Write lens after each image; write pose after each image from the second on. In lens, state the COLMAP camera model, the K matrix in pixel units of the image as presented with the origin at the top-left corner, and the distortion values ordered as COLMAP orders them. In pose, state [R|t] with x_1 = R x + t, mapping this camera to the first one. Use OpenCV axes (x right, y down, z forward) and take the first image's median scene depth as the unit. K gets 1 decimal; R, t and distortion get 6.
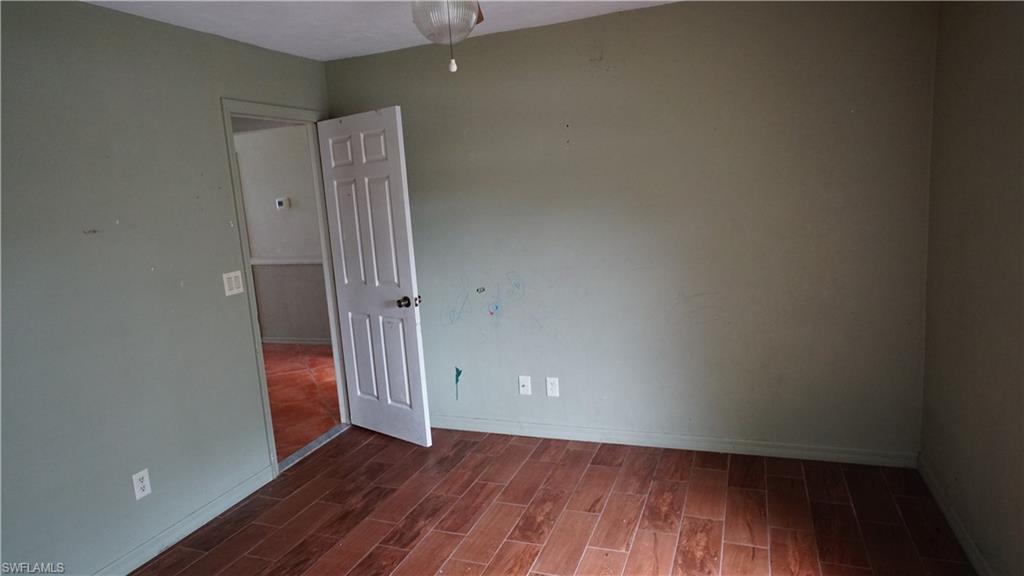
lens RADIAL K [[627.8, 0, 512.0], [0, 627.8, 288.0], [0, 0, 1]] dist [-0.003443, 0.000250]
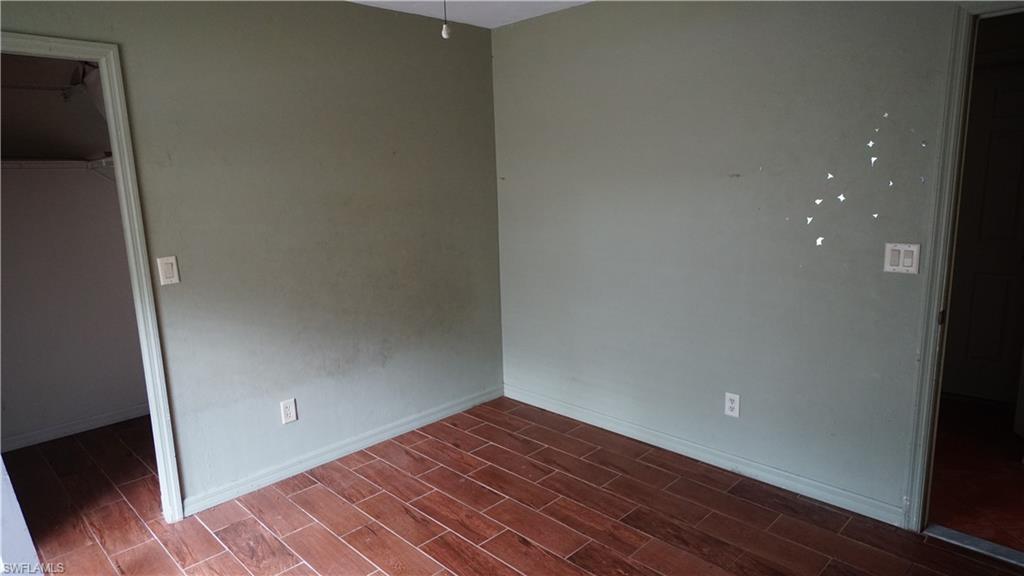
lens RADIAL K [[627.8, 0, 512.0], [0, 627.8, 288.0], [0, 0, 1]] dist [-0.003443, 0.000250]
pose [[-0.416575, 0.244088, -0.875720, 0.497245], [-0.090779, 0.947298, 0.307222, -0.190802], [0.904557, 0.207478, -0.372463, 0.999701]]
